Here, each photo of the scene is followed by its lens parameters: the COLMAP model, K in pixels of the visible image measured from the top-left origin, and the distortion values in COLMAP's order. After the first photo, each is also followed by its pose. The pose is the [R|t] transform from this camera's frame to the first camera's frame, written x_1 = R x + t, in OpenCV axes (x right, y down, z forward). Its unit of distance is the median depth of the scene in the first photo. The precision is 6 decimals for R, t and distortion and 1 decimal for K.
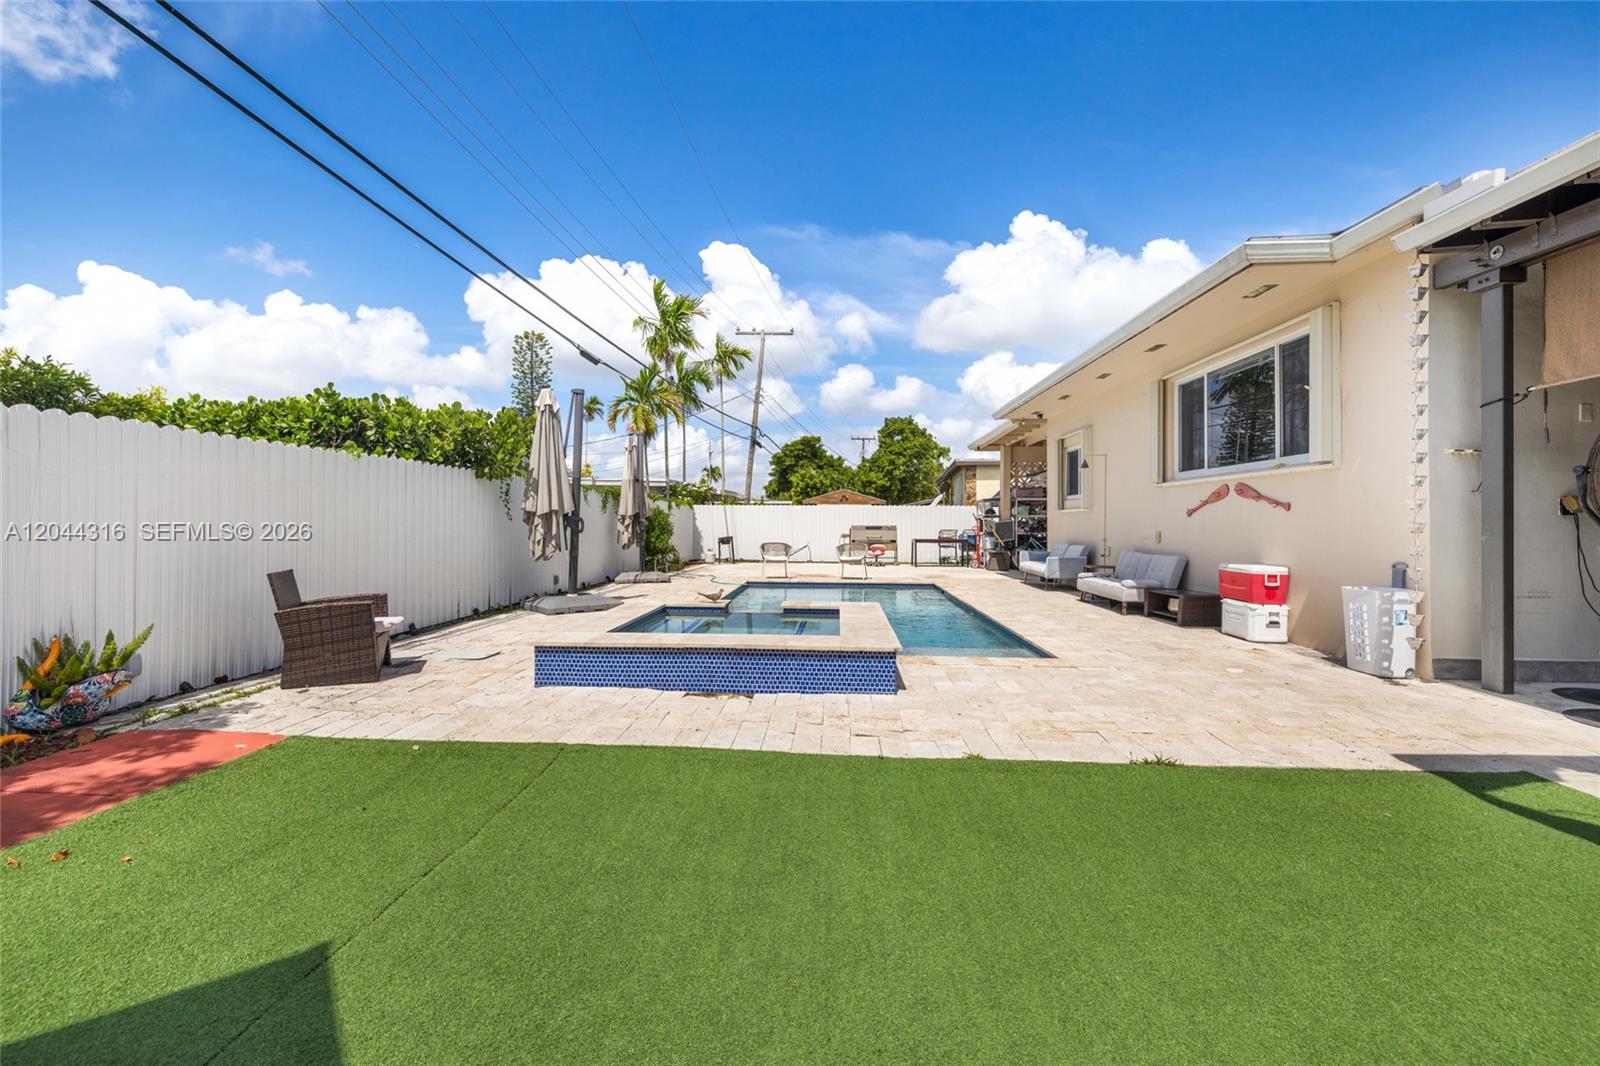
lens RADIAL K [[656.2, 0, 799.1], [0, 656.2, 515.6], [0, 0, 1]] dist [-0.000531, -0.000200]
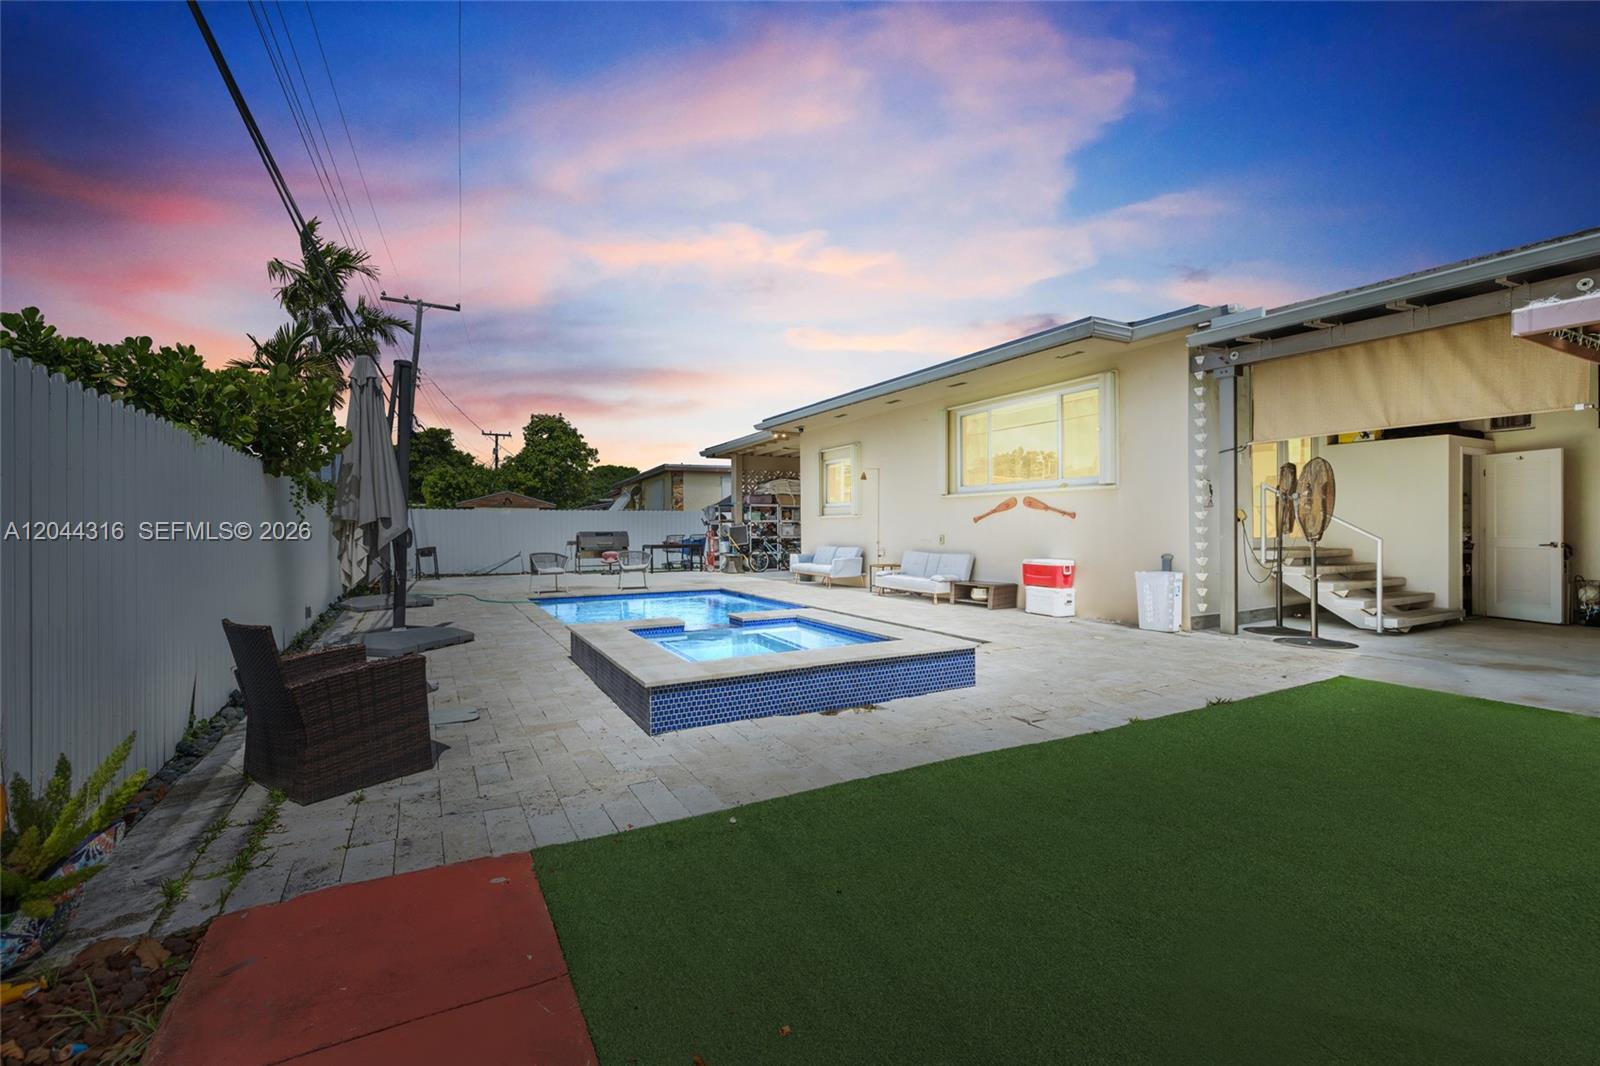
lens RADIAL K [[665.5, 0, 789.5], [0, 665.5, 524.9], [0, 0, 1]] dist [-0.001163, -0.000303]
pose [[0.852901, -0.007490, 0.522018, -0.228802], [0.002732, 0.999947, 0.009884, -0.004396], [-0.522065, -0.007003, 0.852877, 0.064172]]
